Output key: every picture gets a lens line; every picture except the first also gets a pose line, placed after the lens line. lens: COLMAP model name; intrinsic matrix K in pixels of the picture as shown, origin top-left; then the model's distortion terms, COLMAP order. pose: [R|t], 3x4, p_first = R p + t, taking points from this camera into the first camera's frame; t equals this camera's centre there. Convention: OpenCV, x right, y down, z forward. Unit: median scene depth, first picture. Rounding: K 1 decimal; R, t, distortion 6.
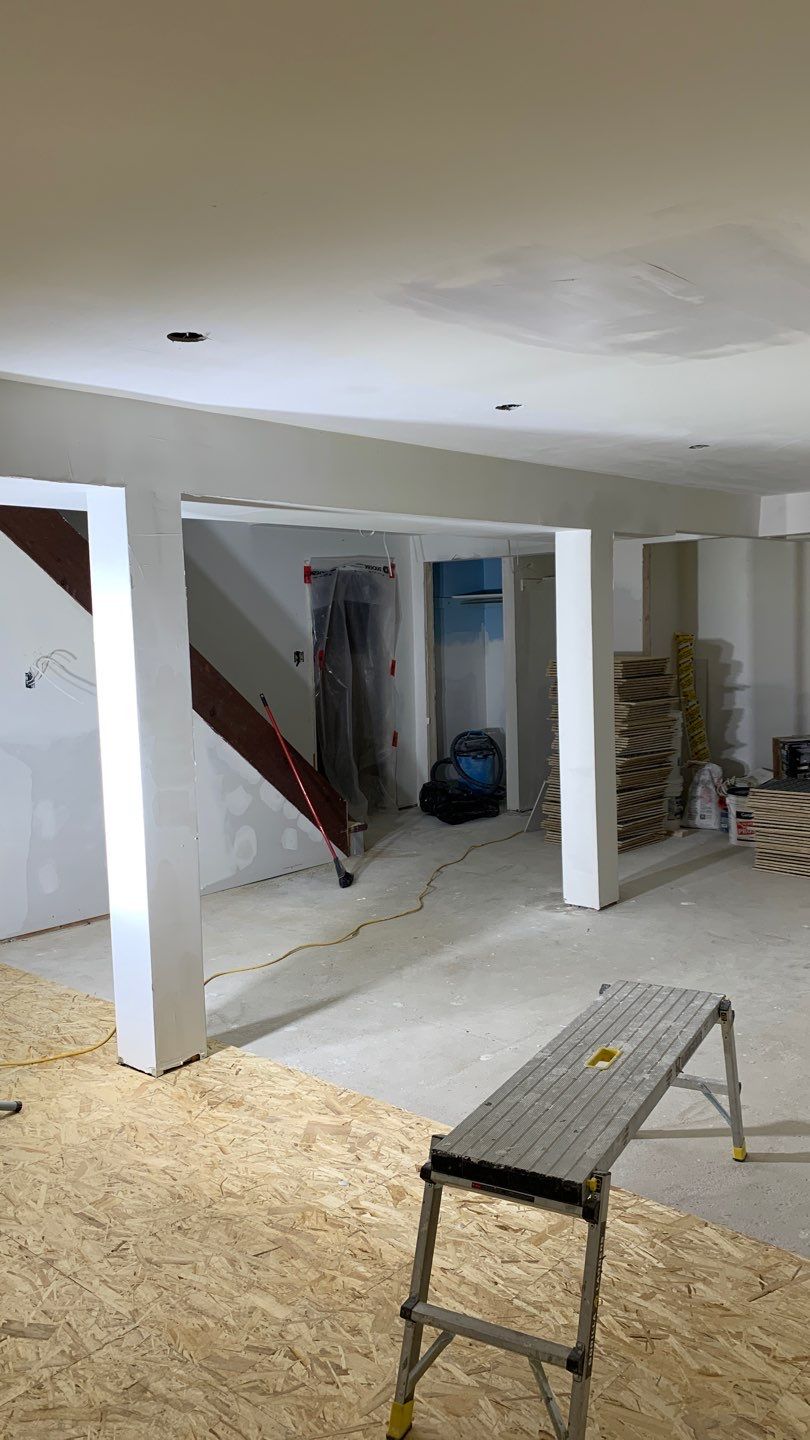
lens RADIAL K [[1051.3, 0, 405.0], [0, 1051.3, 720.0], [0, 0, 1]] dist [-0.000377, 0.000878]
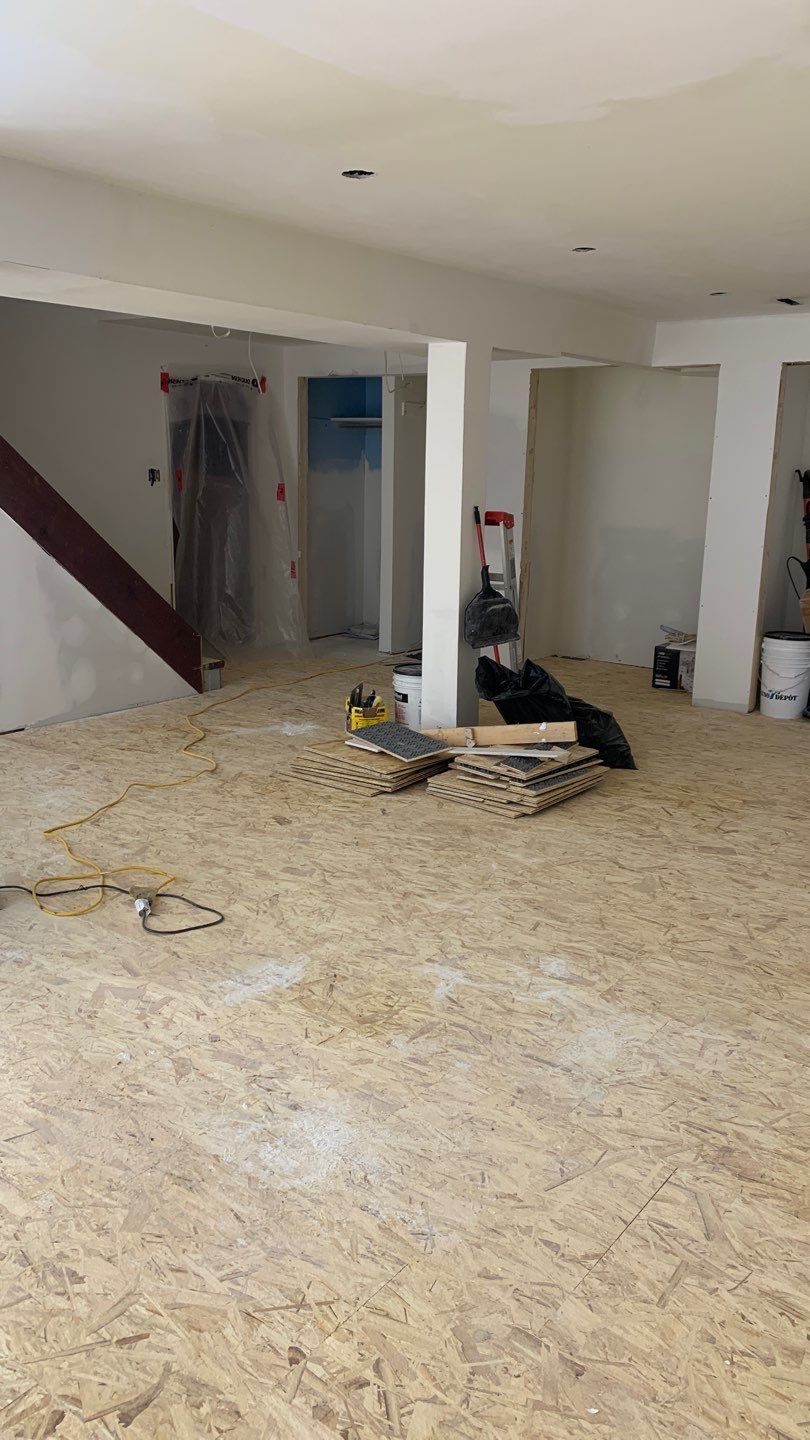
lens RADIAL K [[1051.3, 0, 405.0], [0, 1051.3, 720.0], [0, 0, 1]] dist [-0.000377, 0.000878]
pose [[0.994784, 0.026650, 0.098462, 0.095081], [-0.041083, 0.988193, 0.147601, 0.018497], [-0.093366, -0.150877, 0.984134, 0.158723]]
